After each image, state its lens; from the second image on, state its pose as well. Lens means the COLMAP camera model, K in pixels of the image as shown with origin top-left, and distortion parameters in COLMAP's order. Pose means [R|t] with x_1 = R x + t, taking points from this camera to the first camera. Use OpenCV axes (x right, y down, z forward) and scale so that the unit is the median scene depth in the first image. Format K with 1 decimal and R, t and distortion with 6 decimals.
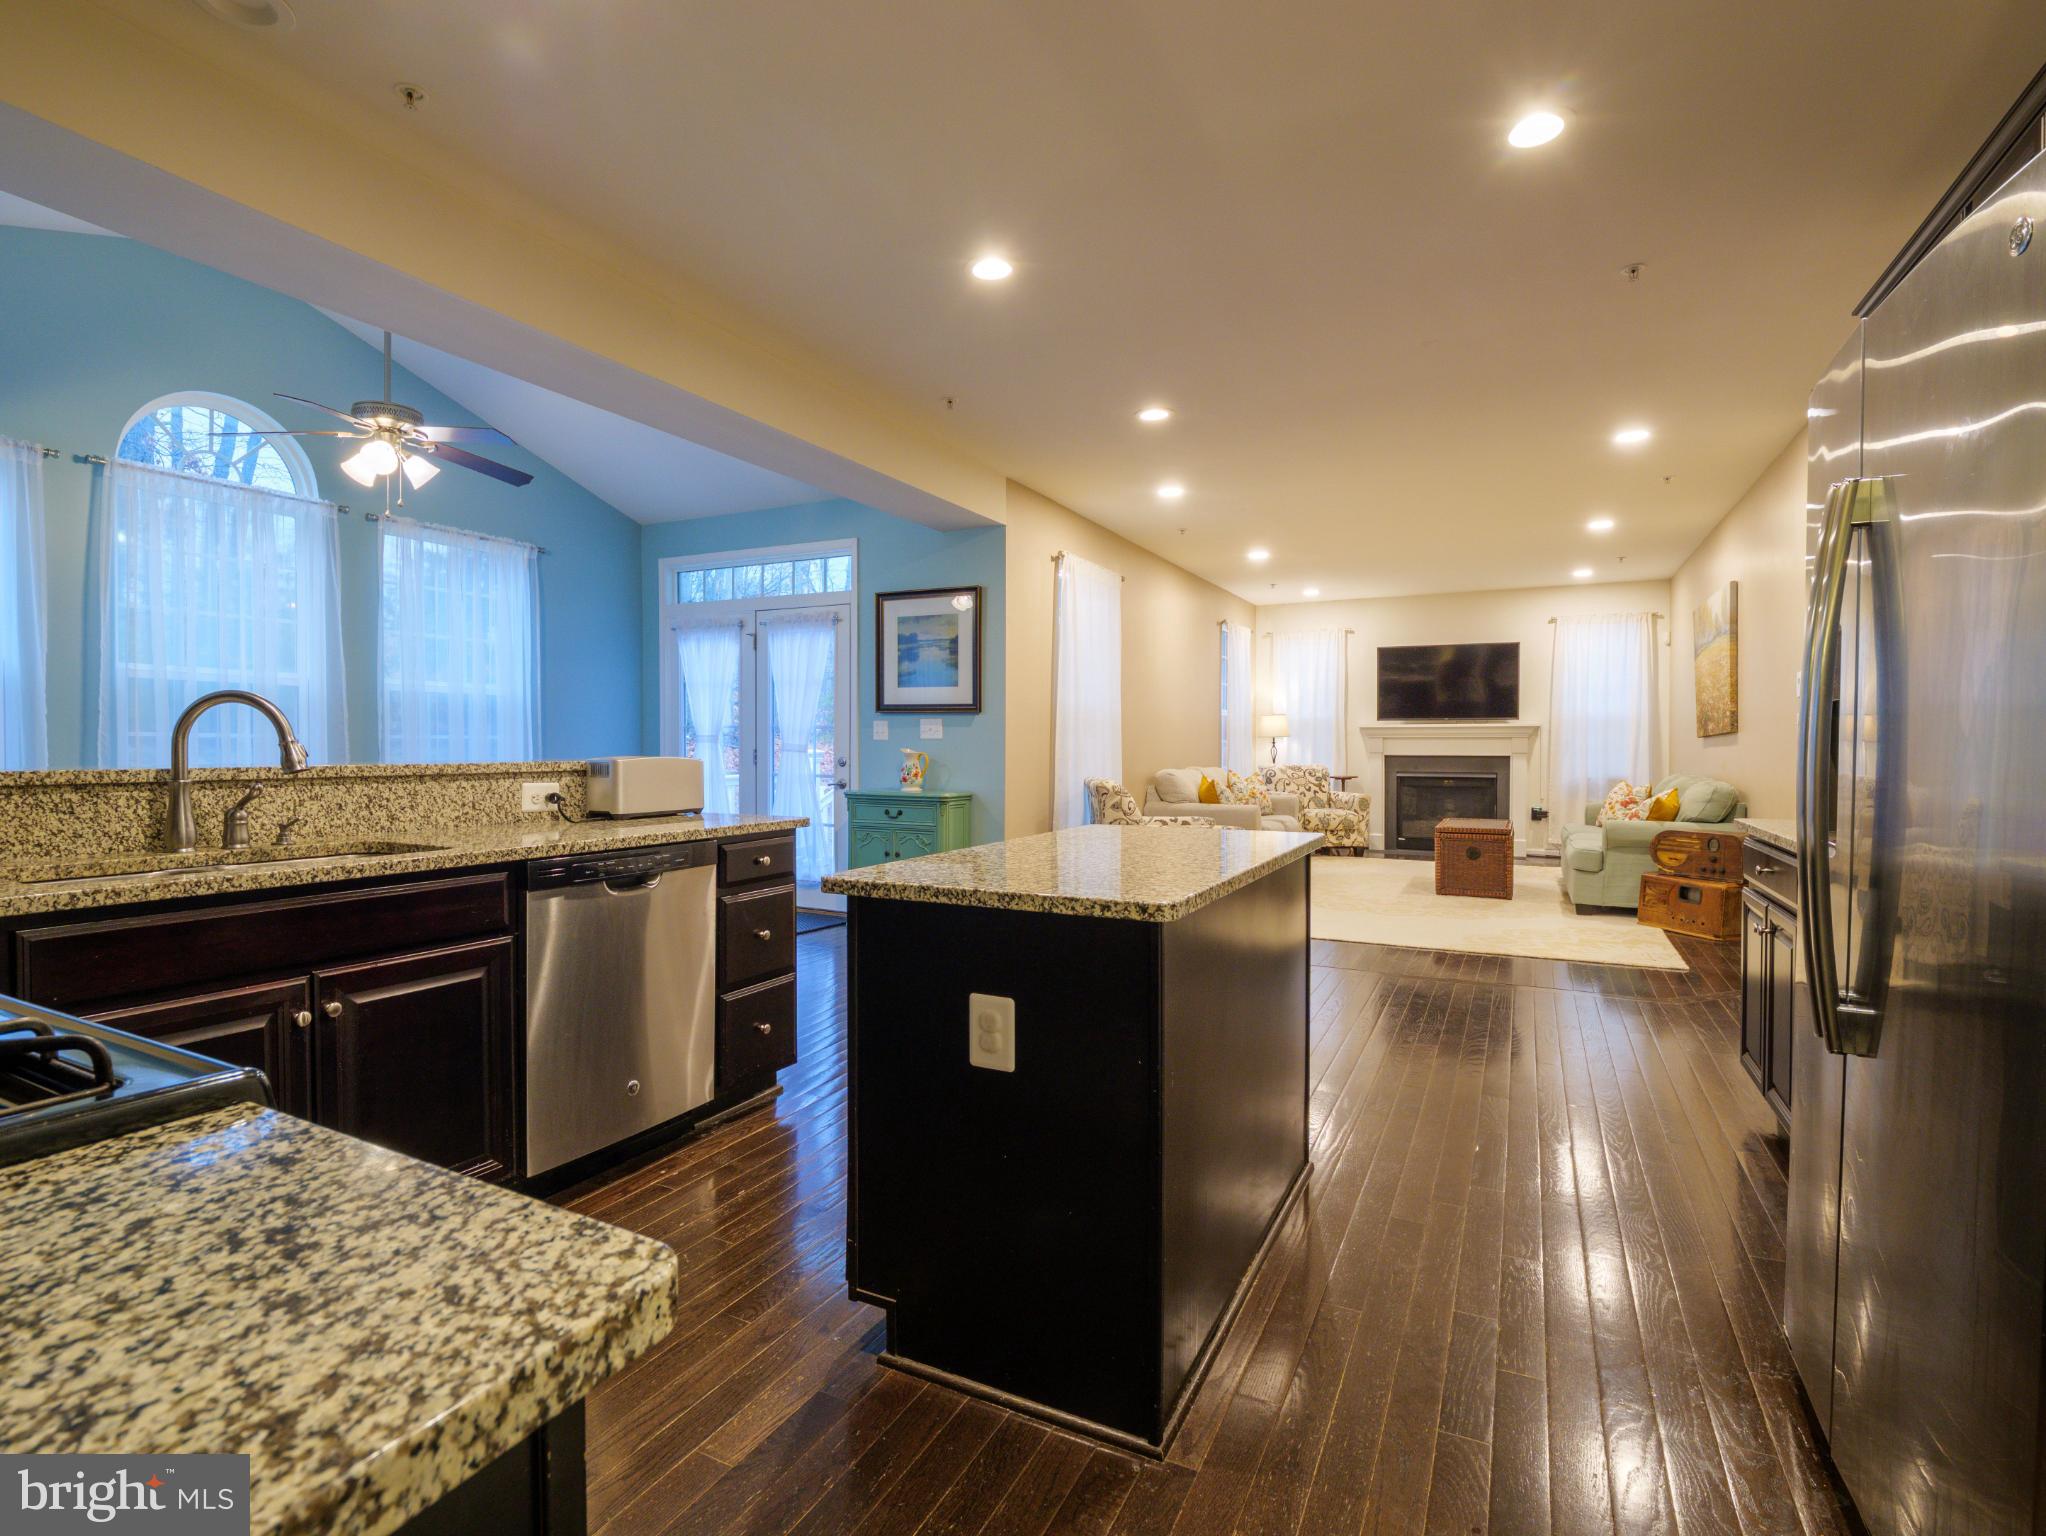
lens RADIAL K [[976.5, 0, 1022.7], [0, 976.5, 760.1], [0, 0, 1]] dist [-0.002906, -0.010906]
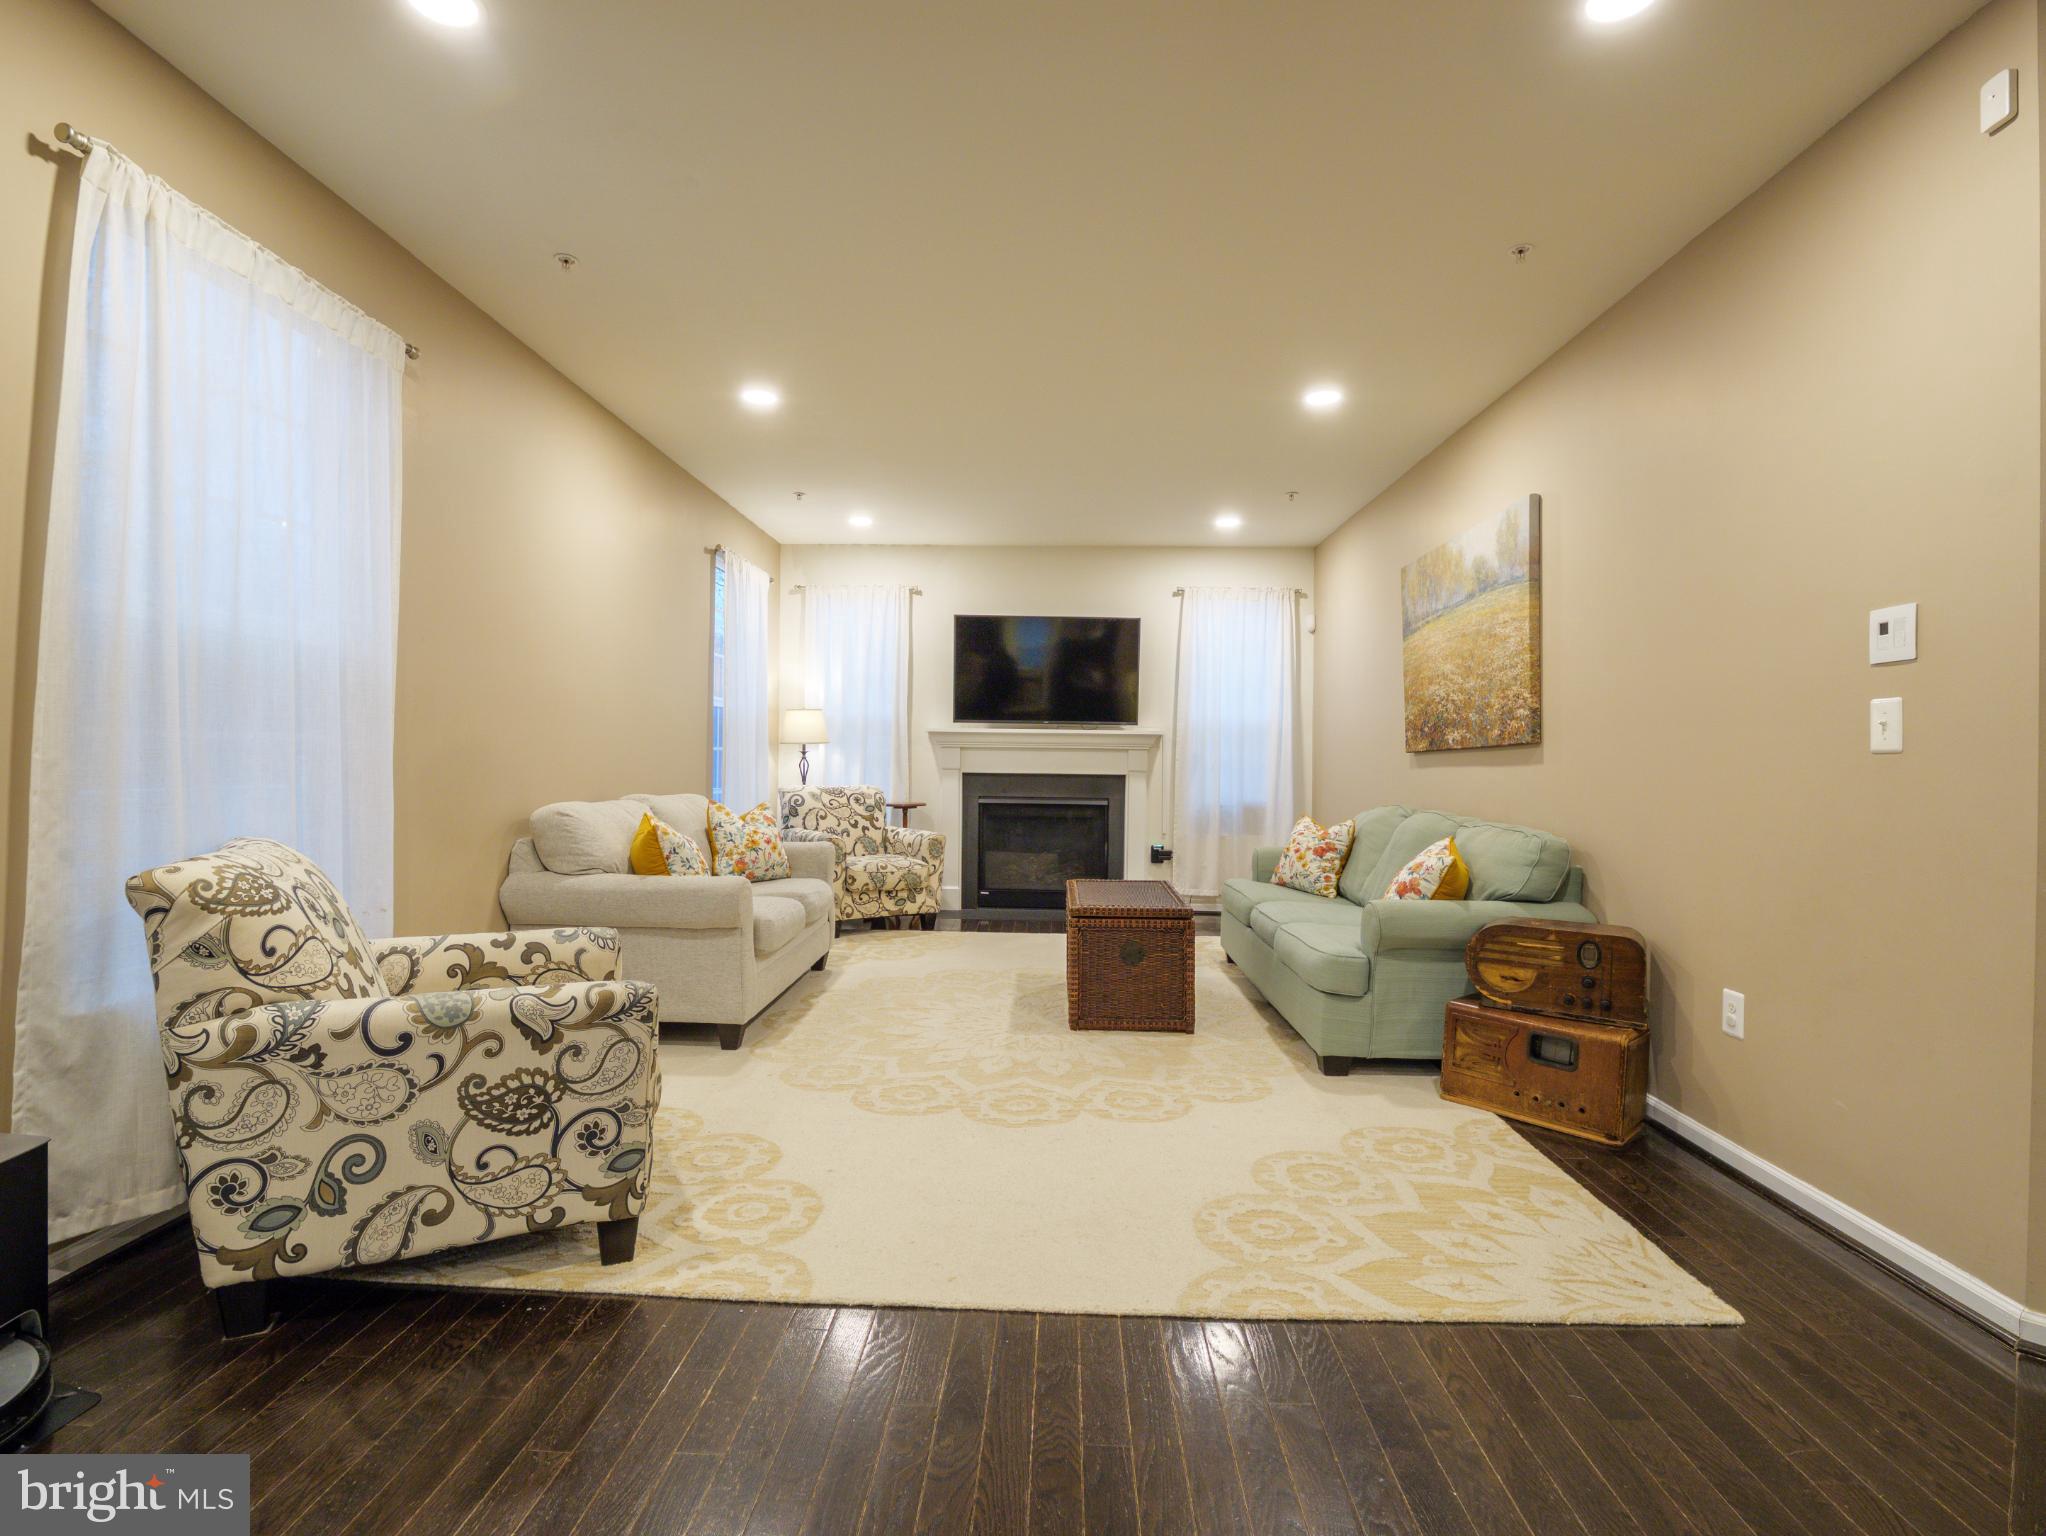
lens RADIAL K [[976.5, 0, 1022.7], [0, 976.5, 760.1], [0, 0, 1]] dist [-0.002906, -0.010906]
pose [[0.902861, 0.010725, 0.429798, 0.135056], [-0.005758, 0.999901, -0.012855, -0.006444], [-0.429893, 0.009132, 0.902834, 0.431318]]
